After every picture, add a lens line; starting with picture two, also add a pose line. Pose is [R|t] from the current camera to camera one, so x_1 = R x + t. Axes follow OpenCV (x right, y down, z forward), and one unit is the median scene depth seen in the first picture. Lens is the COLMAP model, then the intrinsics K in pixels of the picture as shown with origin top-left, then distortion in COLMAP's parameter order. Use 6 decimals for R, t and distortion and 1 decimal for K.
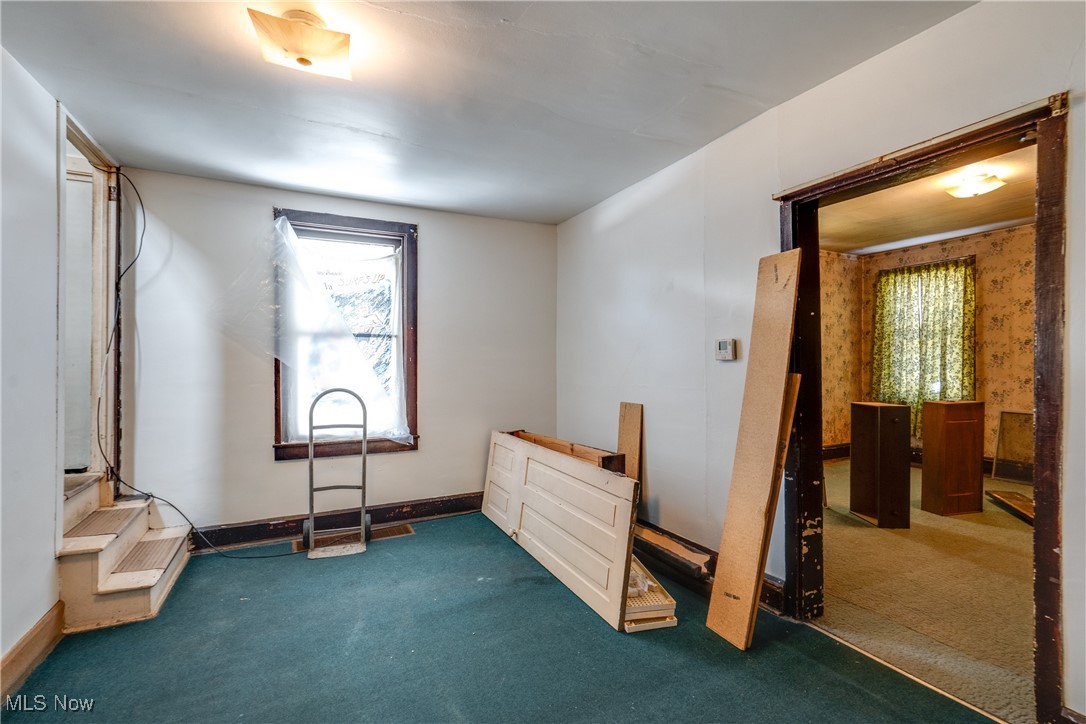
lens RADIAL K [[494.5, 0, 558.9], [0, 494.5, 370.8], [0, 0, 1]] dist [0.000519, 0.000063]
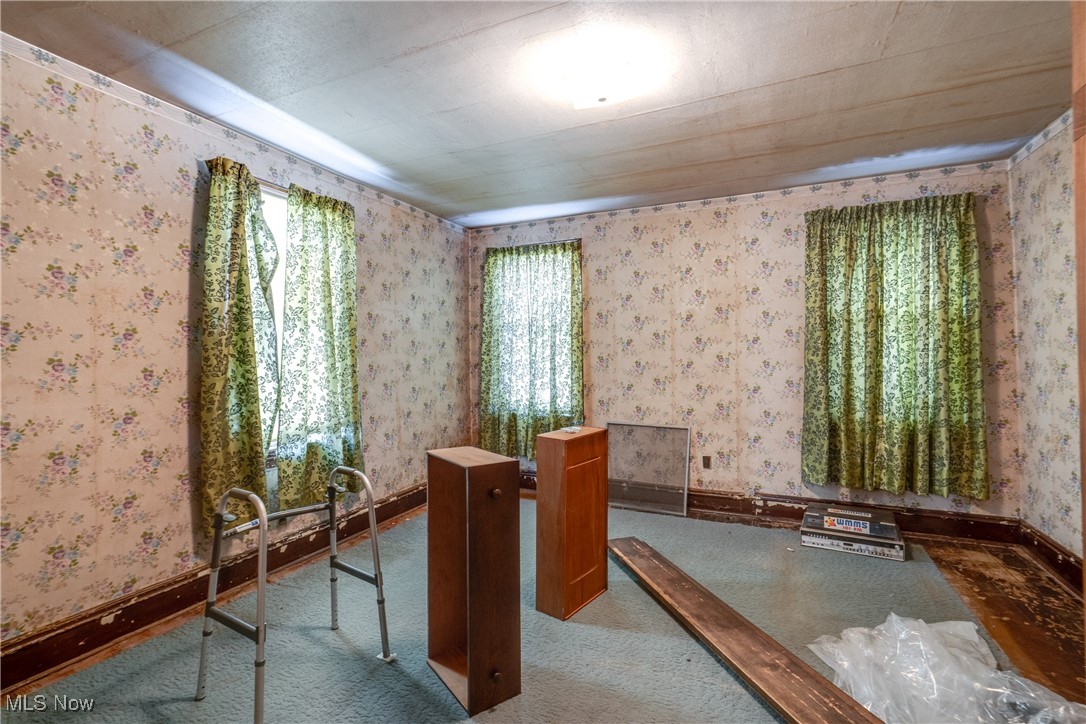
lens RADIAL K [[502.4, 0, 543.0], [0, 502.4, 362.0], [0, 0, 1]] dist [0.000598, 0.000084]
pose [[0.788960, -0.008427, 0.614387, 0.244188], [0.011030, 0.999939, -0.000450, -0.021605], [-0.614346, 0.007132, 0.789005, 0.341135]]
